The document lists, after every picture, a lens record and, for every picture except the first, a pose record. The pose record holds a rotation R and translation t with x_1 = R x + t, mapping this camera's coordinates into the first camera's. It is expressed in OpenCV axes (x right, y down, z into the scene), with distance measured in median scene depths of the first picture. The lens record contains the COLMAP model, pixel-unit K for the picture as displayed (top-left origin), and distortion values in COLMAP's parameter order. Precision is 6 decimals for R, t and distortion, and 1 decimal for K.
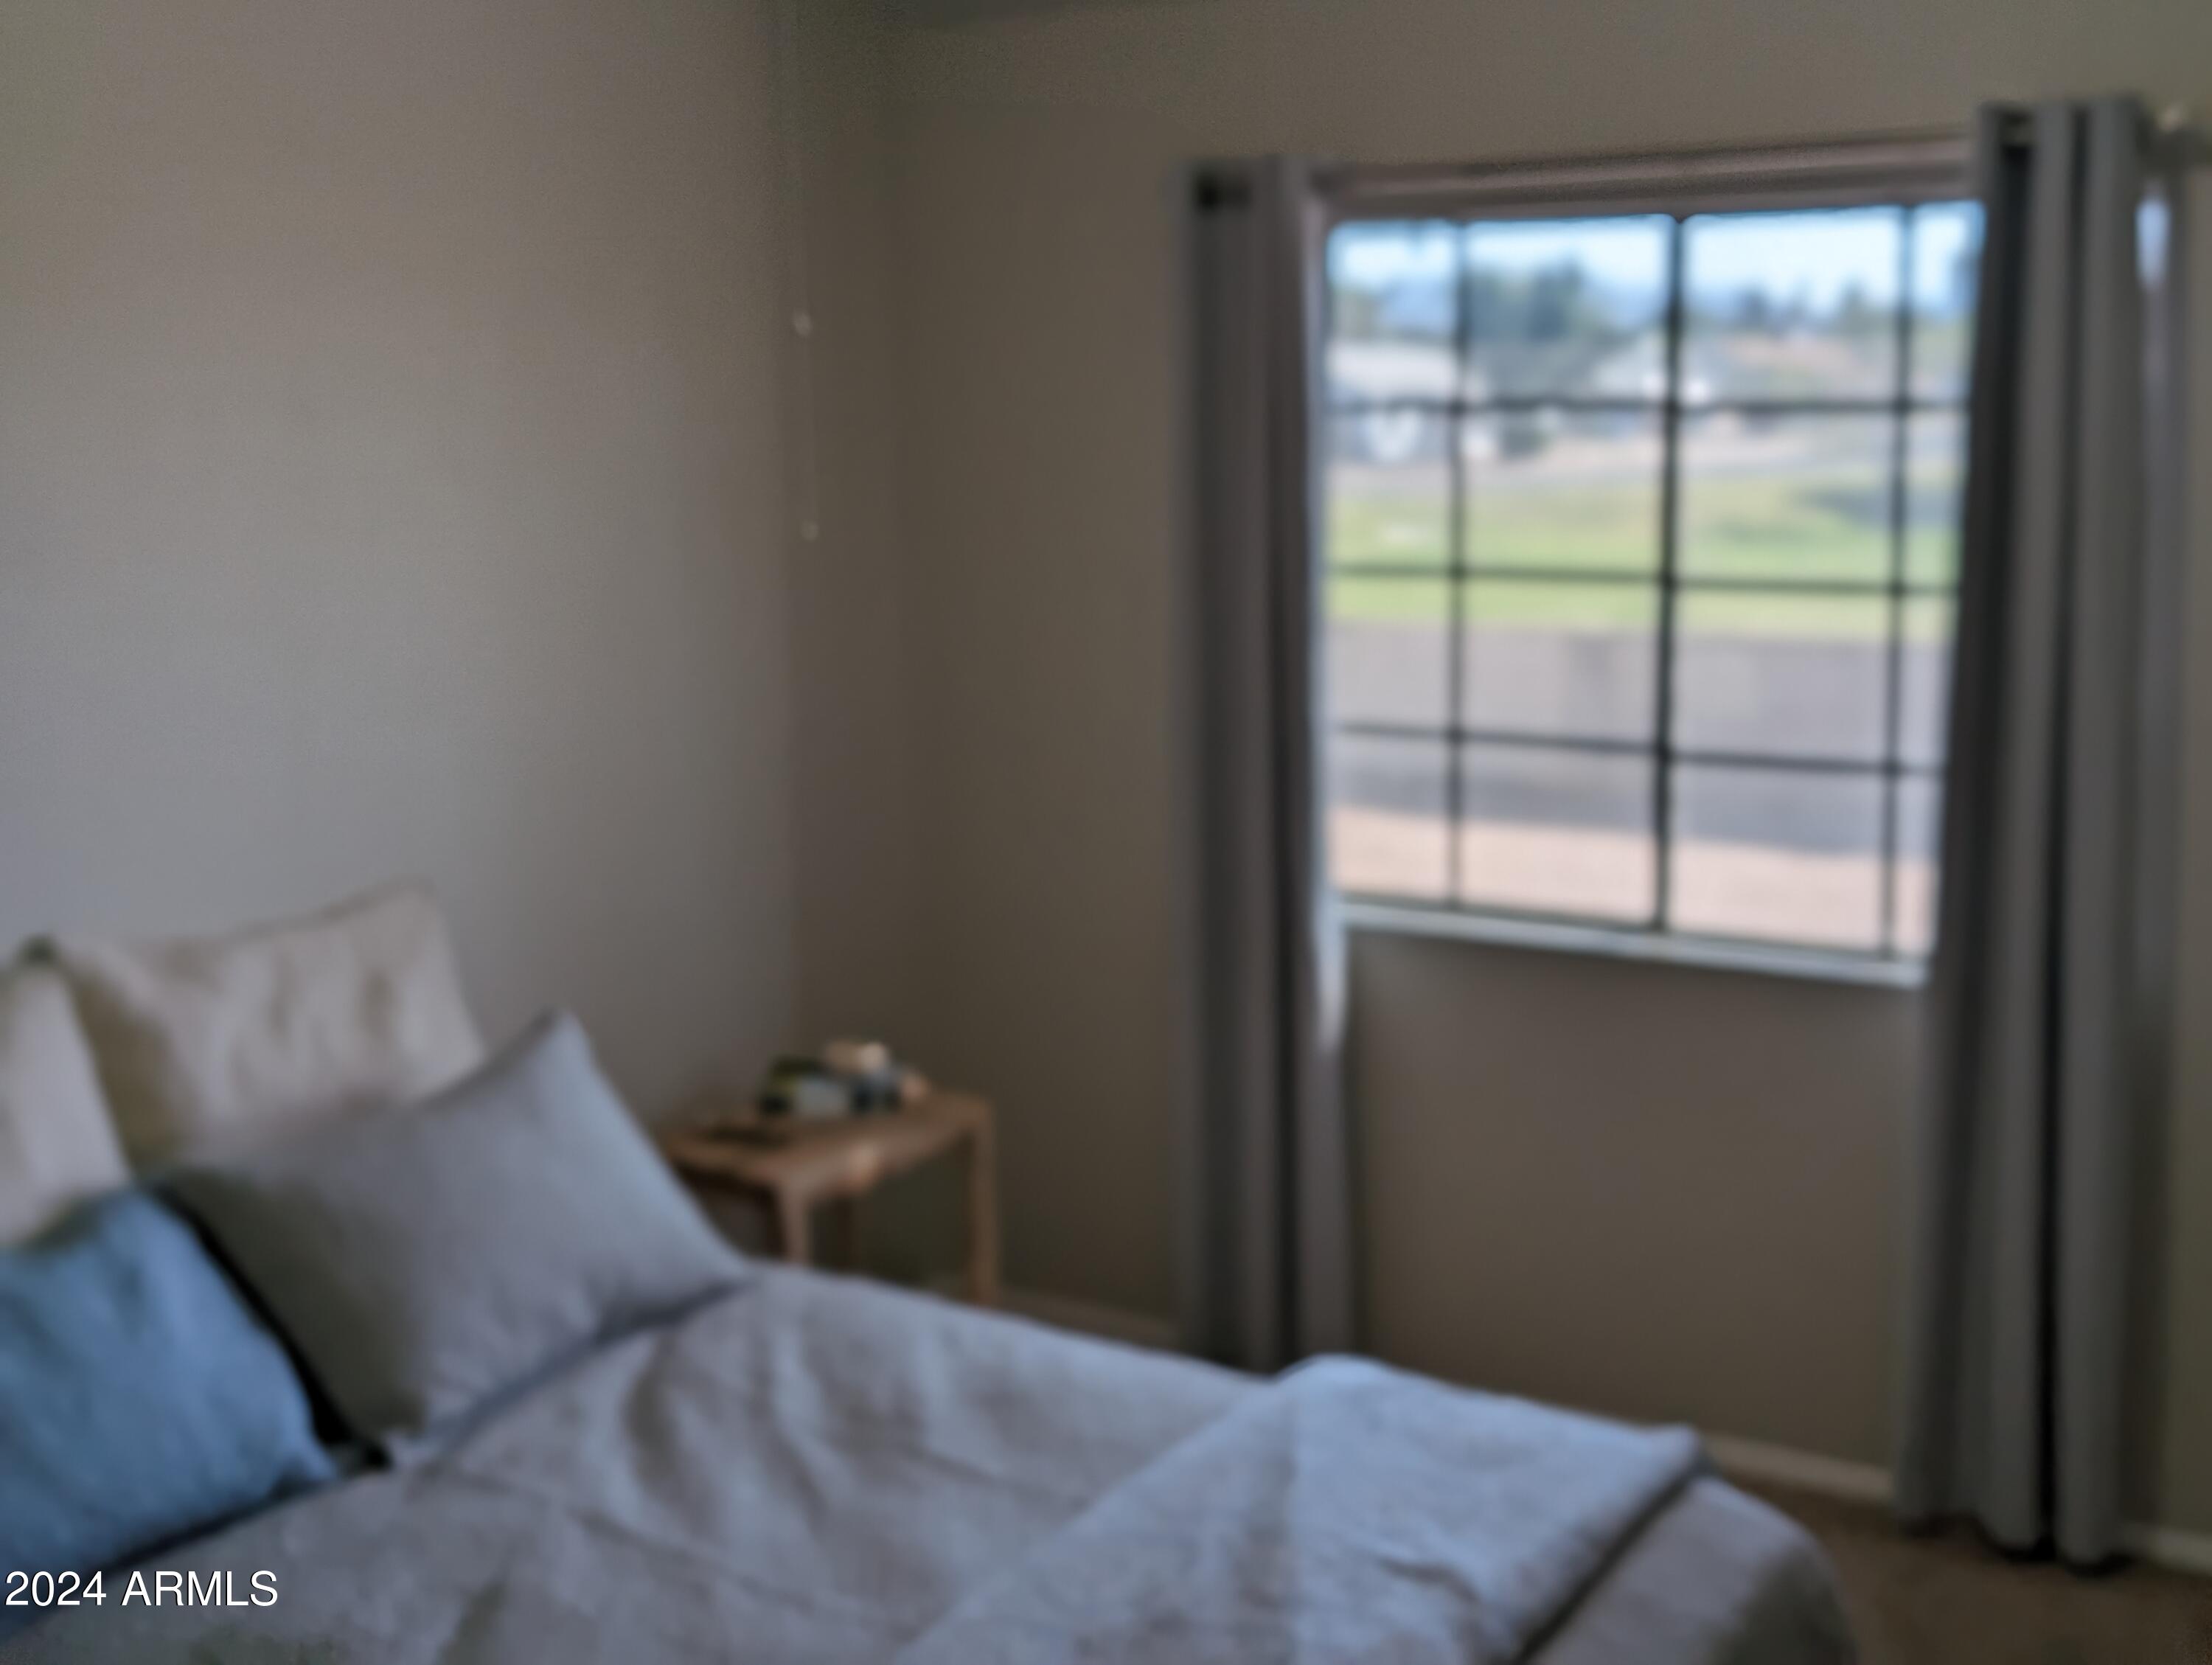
lens RADIAL K [[1576.3, 0, 1106.4], [0, 1576.3, 824.0], [0, 0, 1]] dist [0.028168, -0.037771]
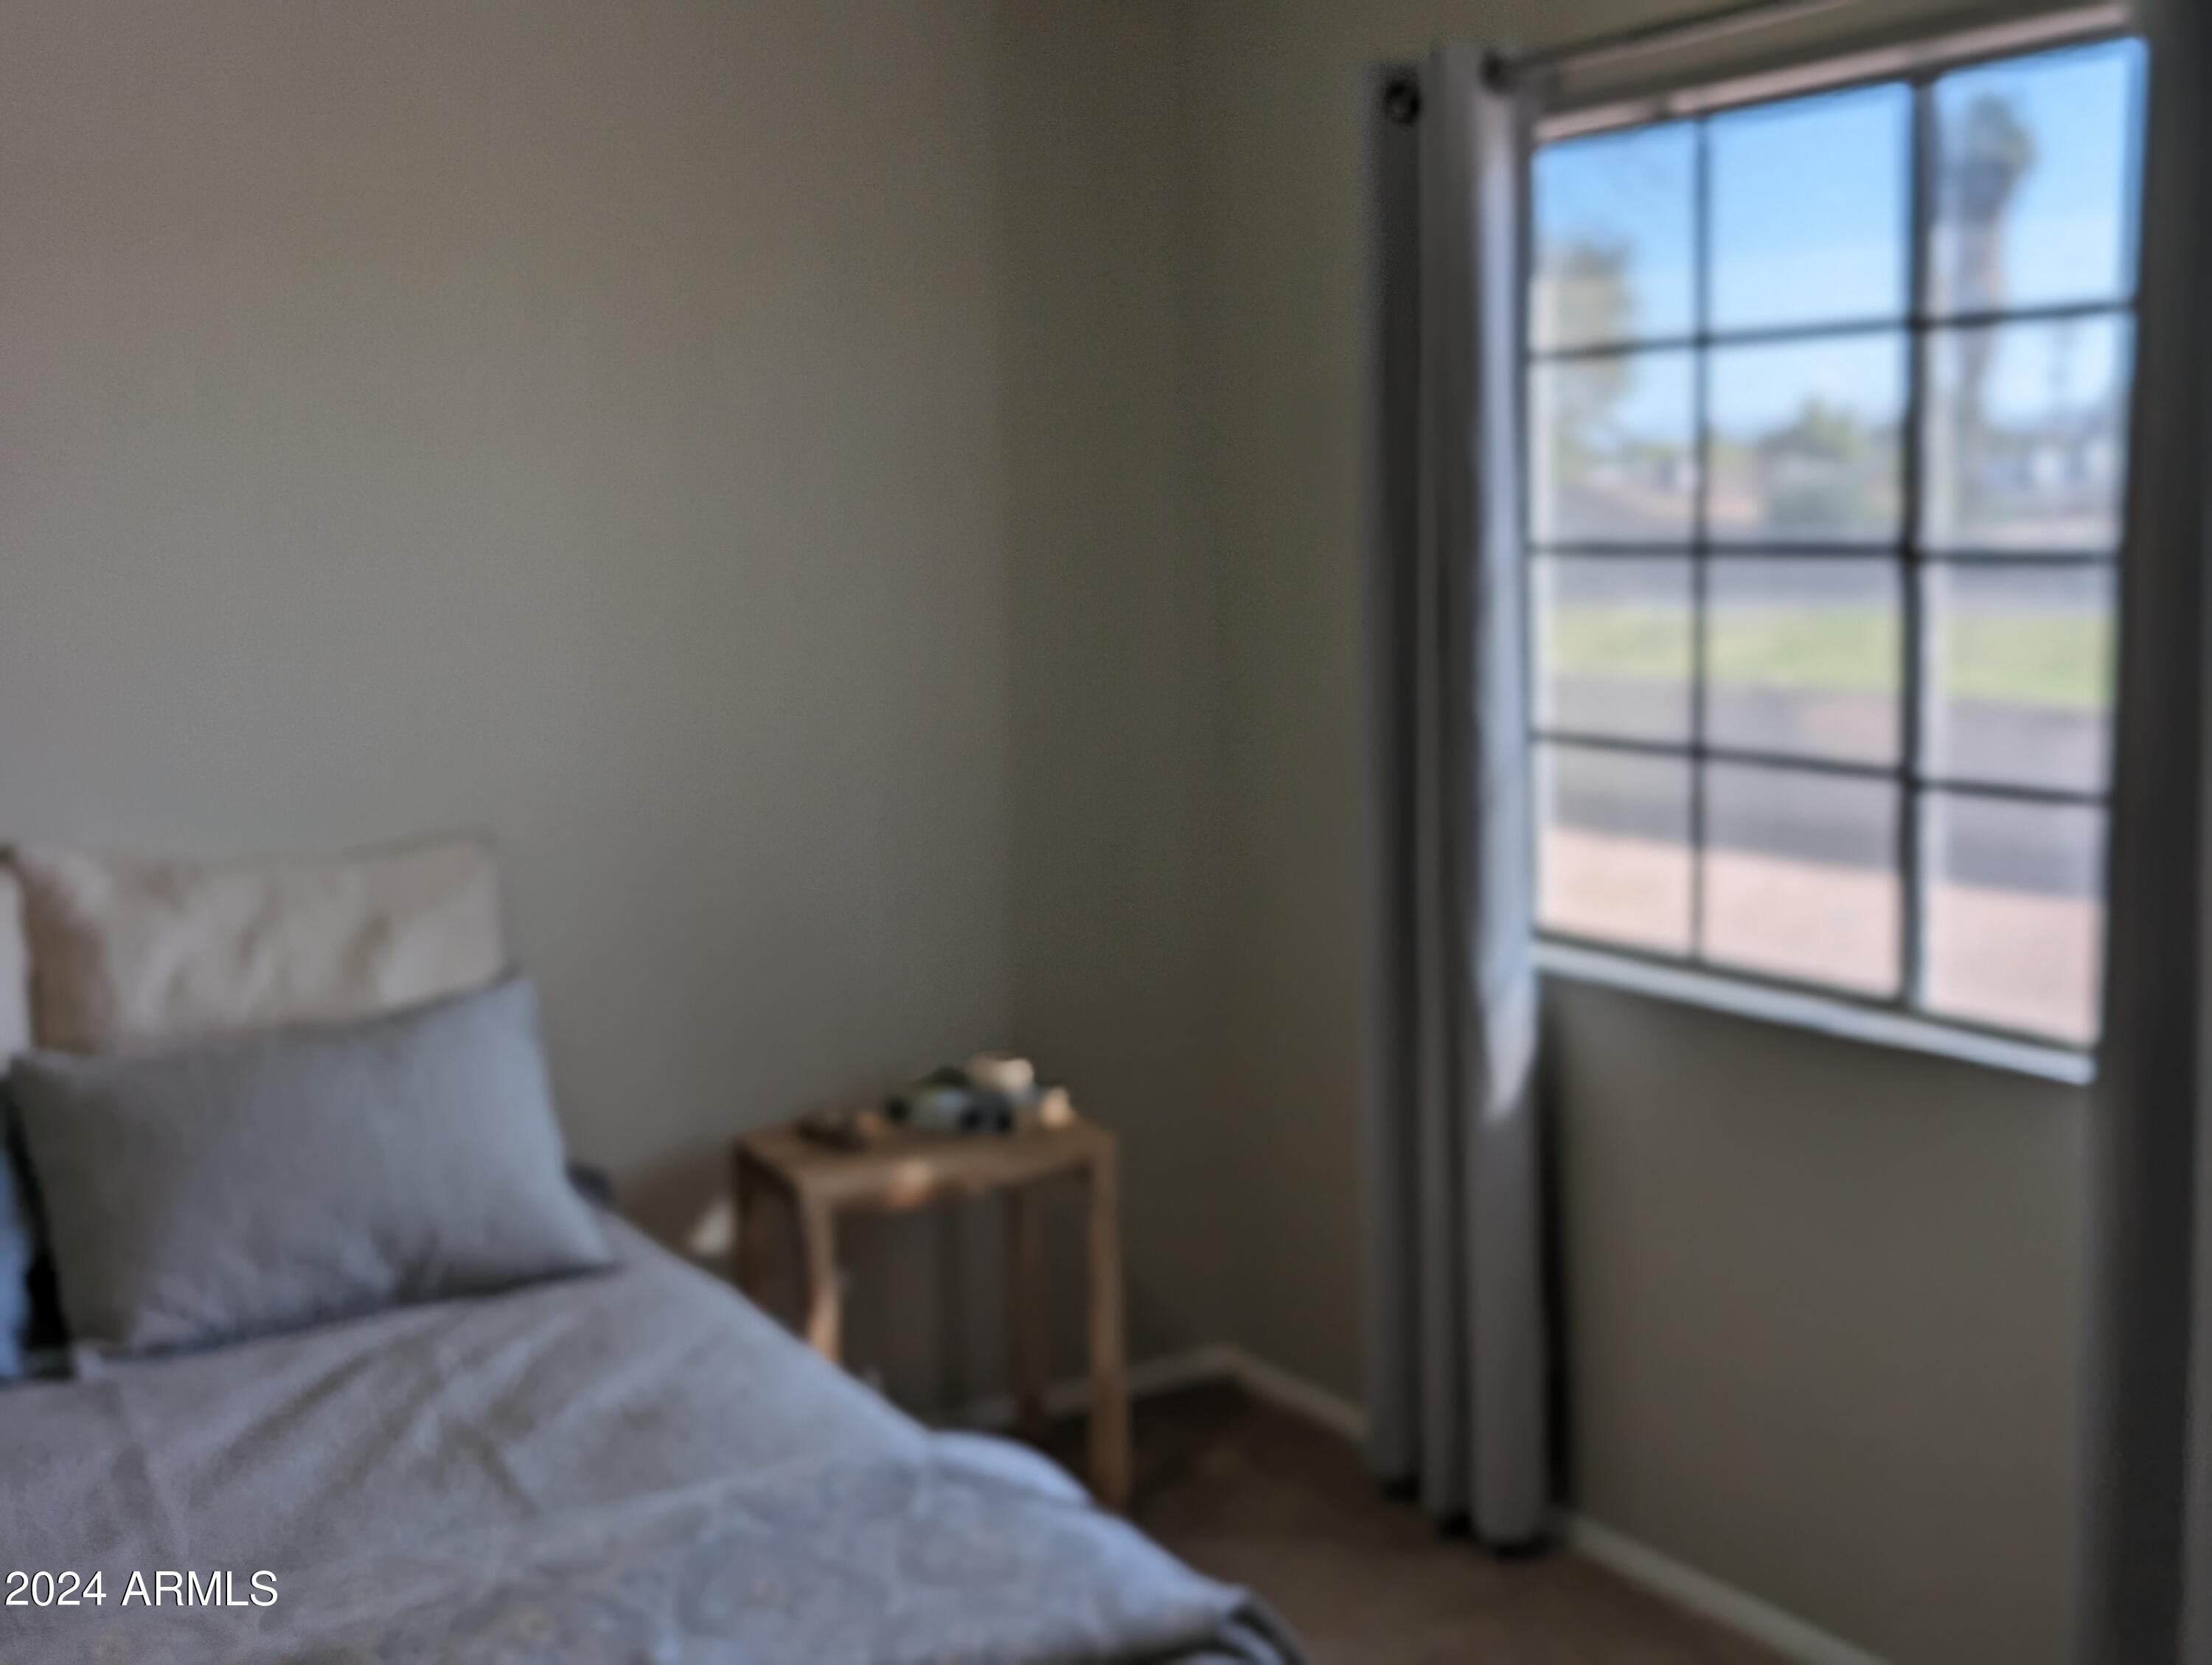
lens RADIAL K [[1705.7, 0, 1105.2], [0, 1705.7, 838.8], [0, 0, 1]] dist [-0.010063, -0.002420]
pose [[0.953839, 0.064394, -0.293335, 0.238298], [-0.068737, 0.997625, -0.004511, 0.016938], [0.292347, 0.024466, 0.955999, 0.091884]]
